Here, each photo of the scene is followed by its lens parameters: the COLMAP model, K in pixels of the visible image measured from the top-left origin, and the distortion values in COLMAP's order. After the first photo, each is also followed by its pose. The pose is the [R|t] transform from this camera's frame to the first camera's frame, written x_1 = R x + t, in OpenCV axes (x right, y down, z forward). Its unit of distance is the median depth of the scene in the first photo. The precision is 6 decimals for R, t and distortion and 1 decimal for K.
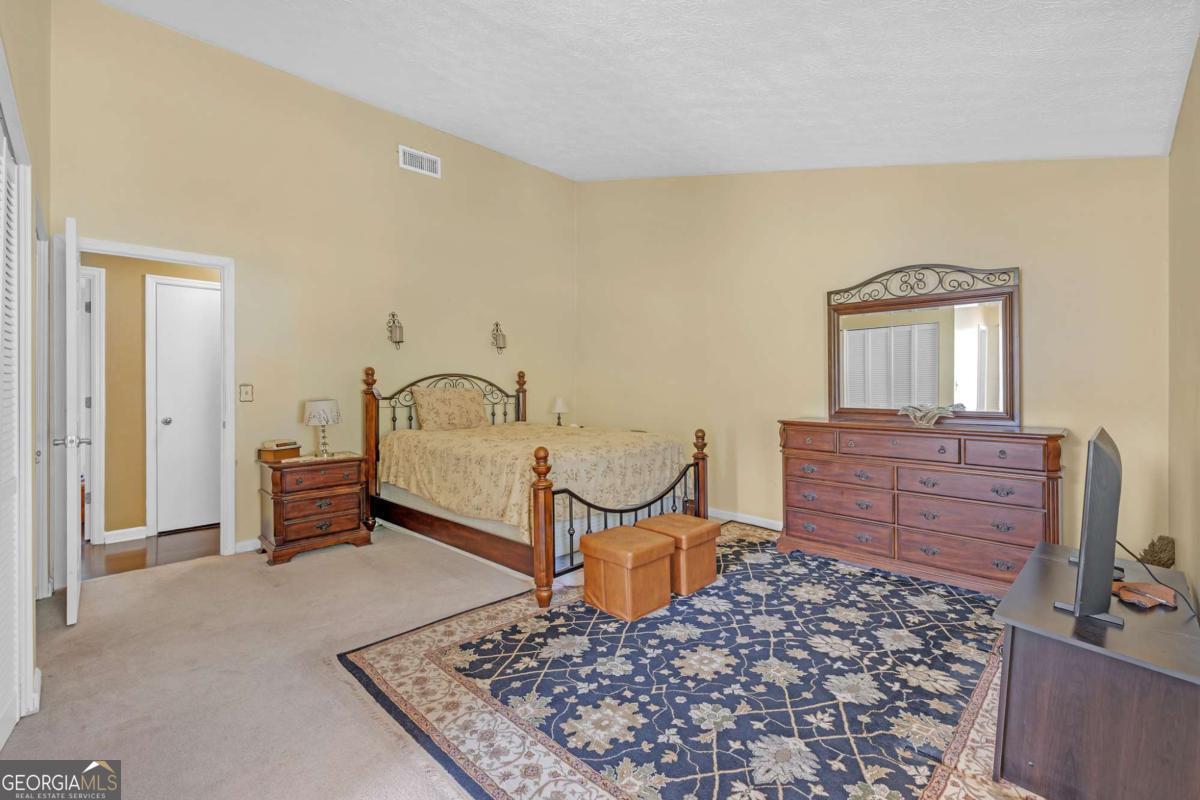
lens RADIAL K [[513.8, 0, 605.5], [0, 513.8, 381.8], [0, 0, 1]] dist [-0.000448, 0.000760]
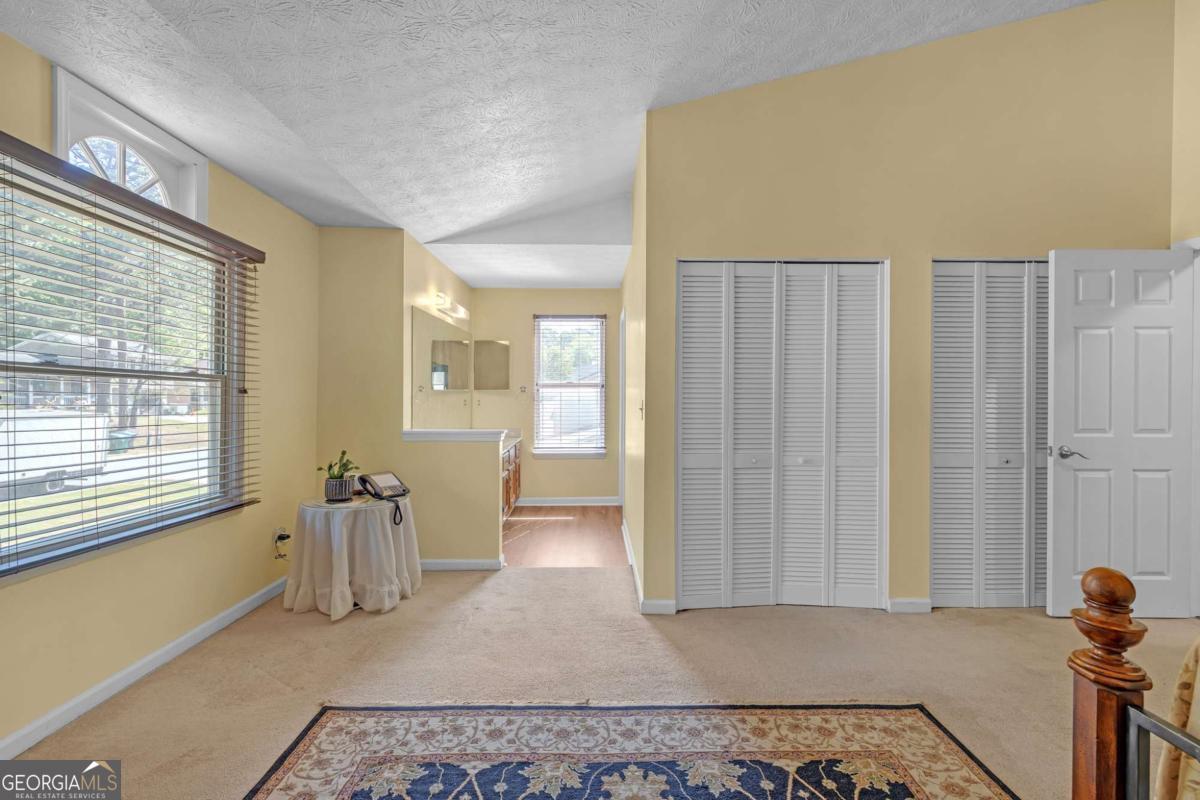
lens RADIAL K [[513.8, 0, 600.5], [0, 513.8, 395.5], [0, 0, 1]] dist [-0.000448, 0.000760]
pose [[-0.704642, -0.002550, -0.709559, 0.543578], [-0.000407, 0.999995, -0.003189, -0.003371], [0.709563, -0.001959, -0.704639, 1.323536]]
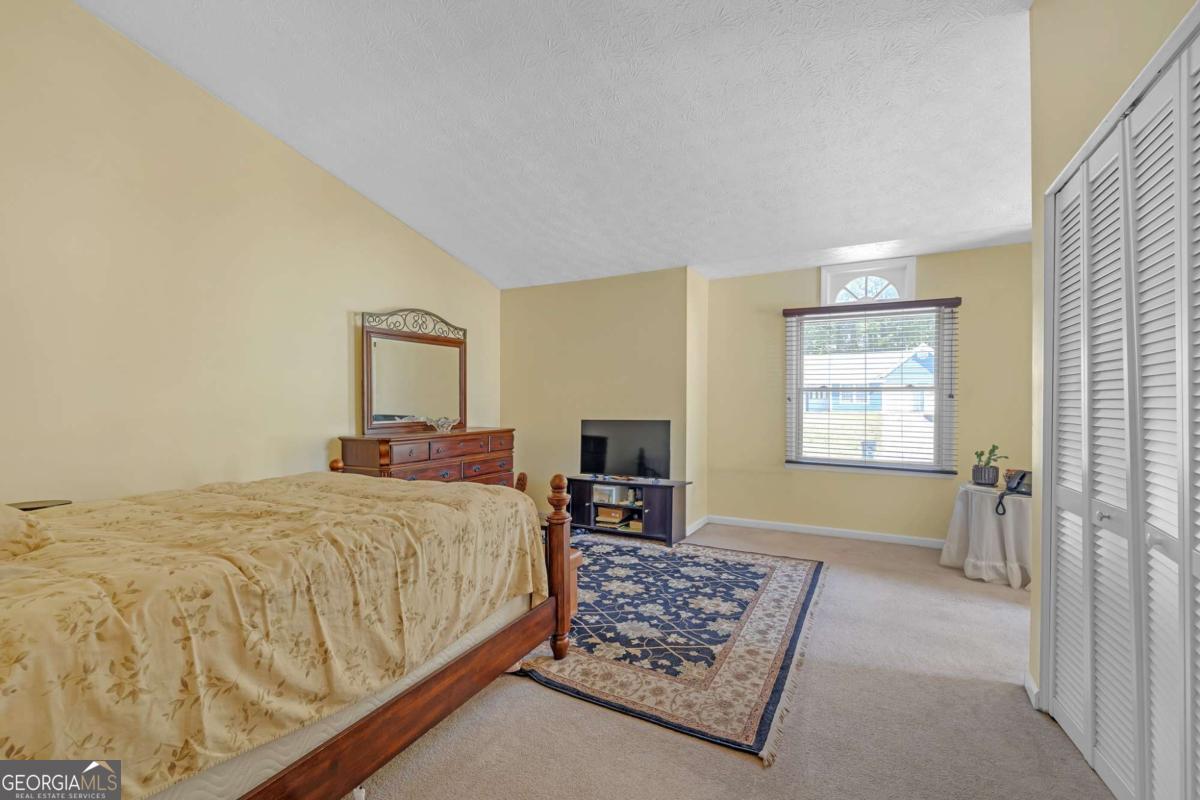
lens RADIAL K [[513.8, 0, 597.2], [0, 513.8, 401.7], [0, 0, 1]] dist [-0.000448, 0.000760]
pose [[-0.264230, -0.001266, 0.964459, -1.287851], [-0.003391, 0.999994, 0.000383, 0.004782], [-0.964454, -0.003169, -0.264232, 1.541164]]
